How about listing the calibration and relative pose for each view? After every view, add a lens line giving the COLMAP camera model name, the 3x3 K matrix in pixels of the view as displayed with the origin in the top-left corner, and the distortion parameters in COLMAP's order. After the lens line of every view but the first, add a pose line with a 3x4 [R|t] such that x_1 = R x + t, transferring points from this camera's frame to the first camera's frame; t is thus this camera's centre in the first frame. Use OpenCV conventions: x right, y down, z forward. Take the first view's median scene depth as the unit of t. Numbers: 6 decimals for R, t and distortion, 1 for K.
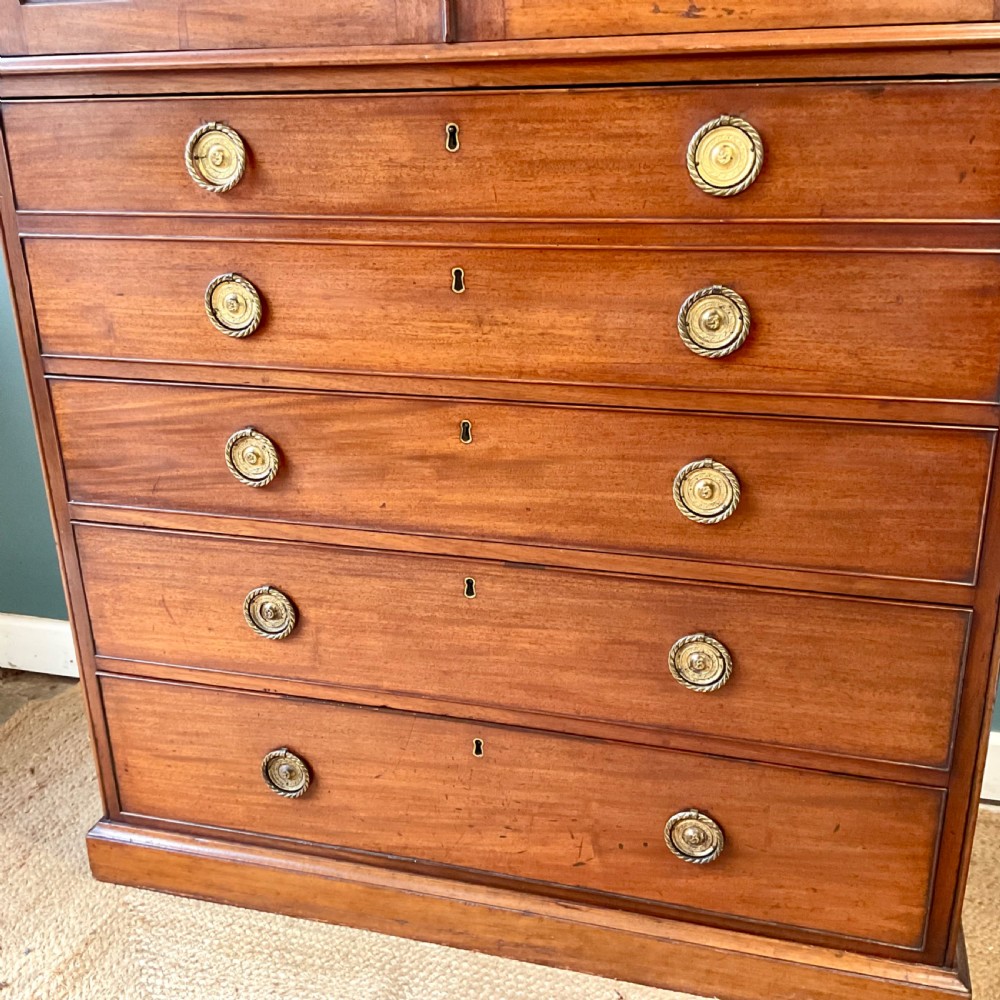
lens RADIAL K [[1091.6, 0, 500.7], [0, 1091.6, 496.4], [0, 0, 1]] dist [0.144873, -0.317831]
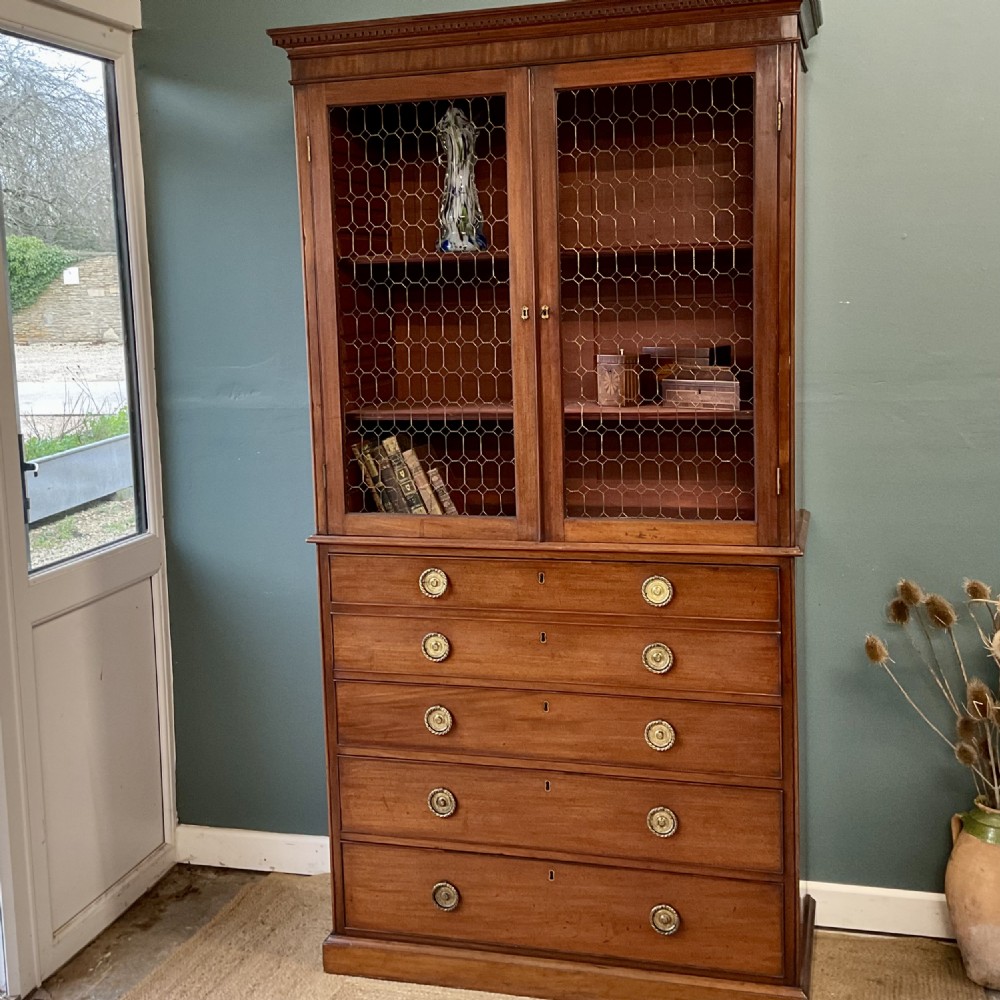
lens RADIAL K [[1317.4, 0, 470.9], [0, 1317.4, 447.6], [0, 0, 1]] dist [0.150273, -0.335411]
pose [[0.999953, -0.008058, -0.005362, -0.154517], [0.006575, 0.972065, -0.234618, 0.052217], [0.007103, 0.234572, 0.972073, -1.557252]]
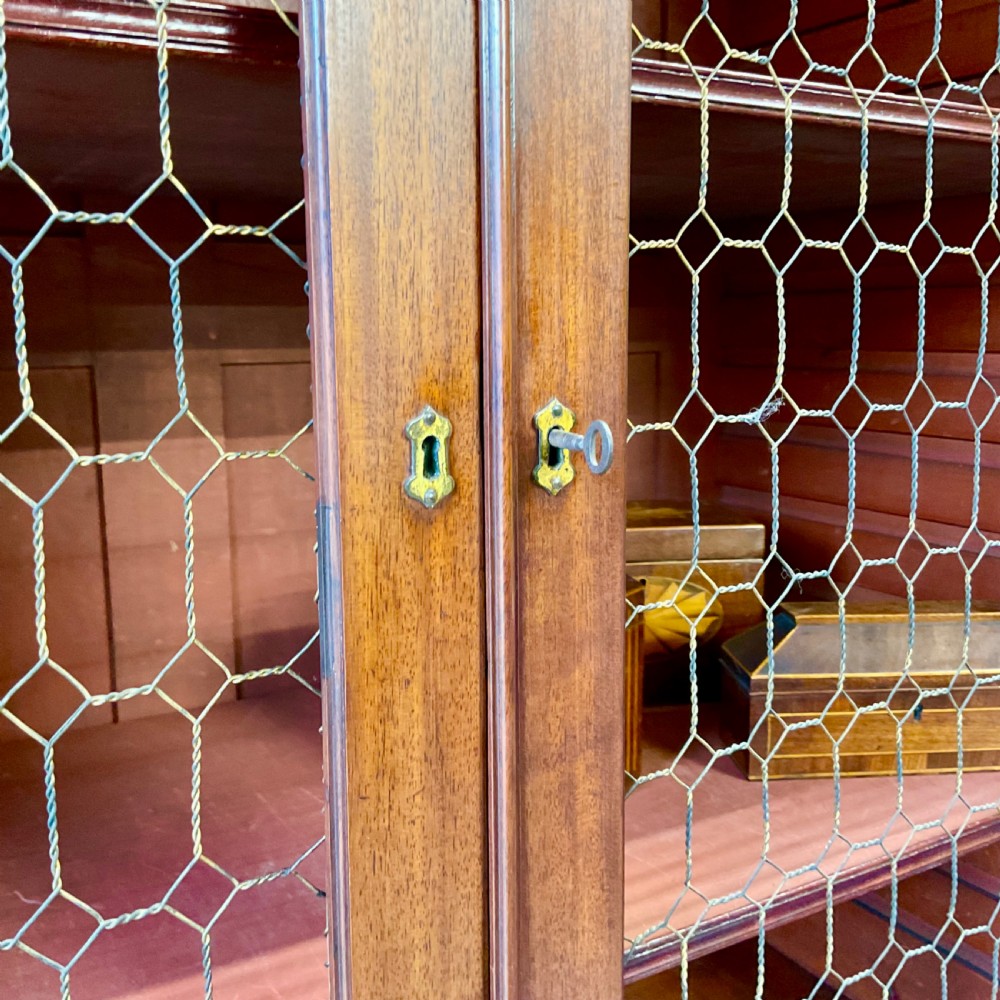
lens RADIAL K [[1091.6, 0, 500.7], [0, 1091.6, 496.4], [0, 0, 1]] dist [0.144873, -0.317831]
pose [[0.683150, -0.096610, 0.723859, -0.262376], [0.249765, 0.962345, -0.107279, -0.701716], [-0.686238, 0.254082, 0.681556, 0.510400]]
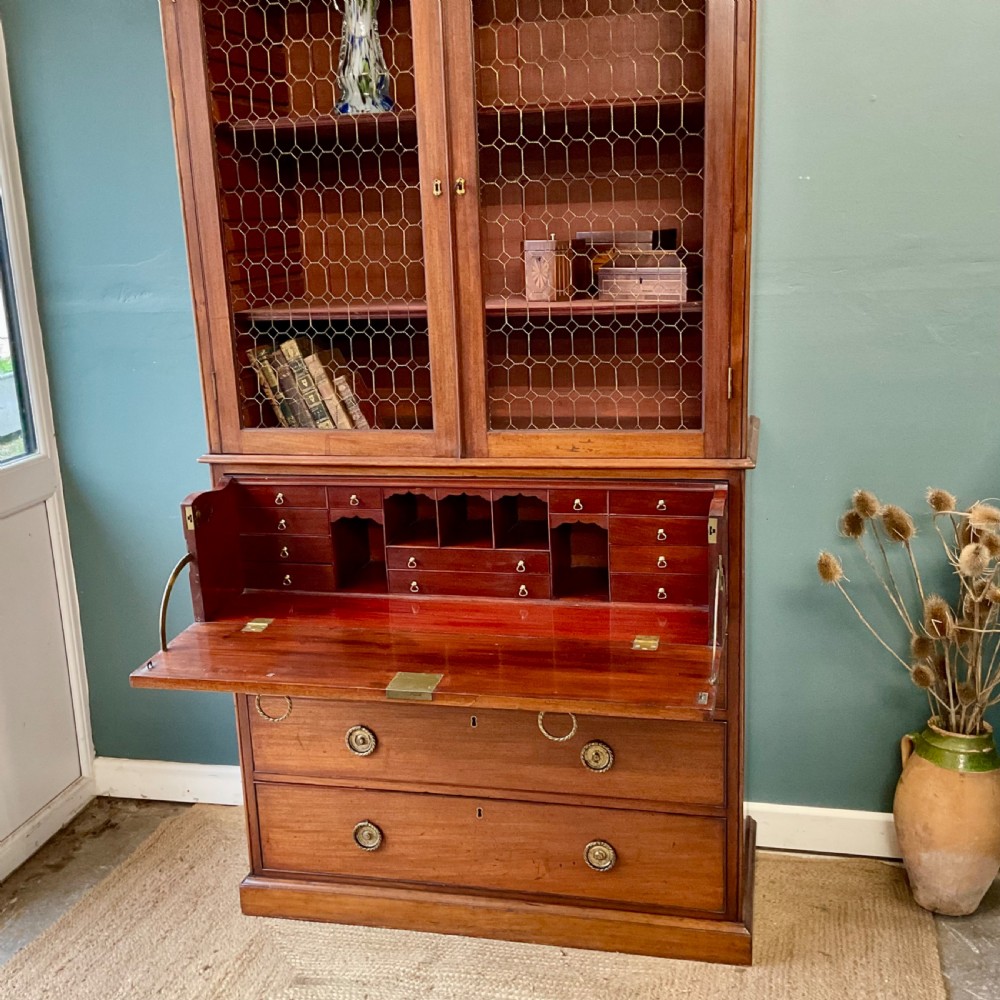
lens RADIAL K [[1197.8, 0, 488.6], [0, 1197.8, 536.5], [0, 0, 1]] dist [0.146105, -0.326934]
pose [[0.998933, -0.027436, 0.037138, -0.071997], [0.030895, 0.994898, -0.096035, -0.032984], [-0.034314, 0.097080, 0.994685, -1.082939]]
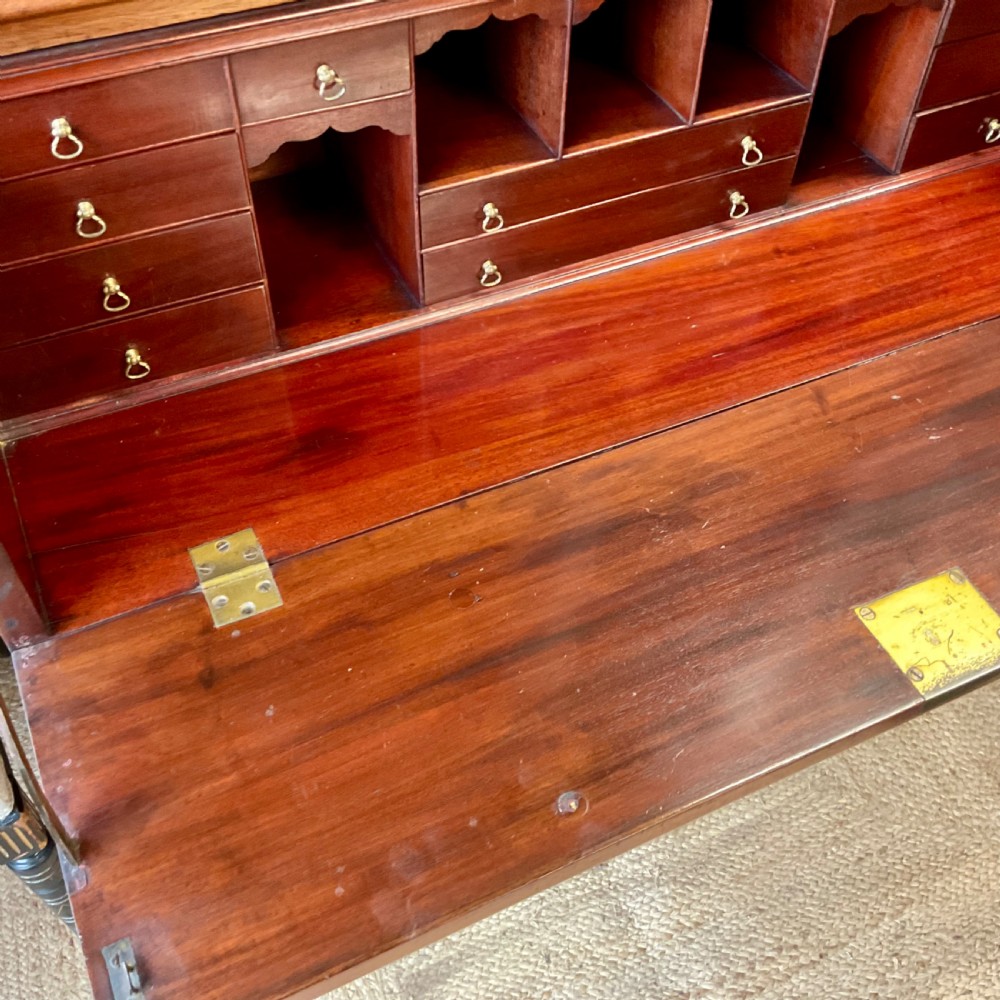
lens RADIAL K [[1091.6, 0, 500.7], [0, 1091.6, 496.4], [0, 0, 1]] dist [0.144873, -0.317831]
pose [[0.761936, -0.464499, 0.451326, -0.513696], [0.213206, 0.837916, 0.502435, -0.385937], [-0.611553, -0.286598, 0.737472, 0.394816]]
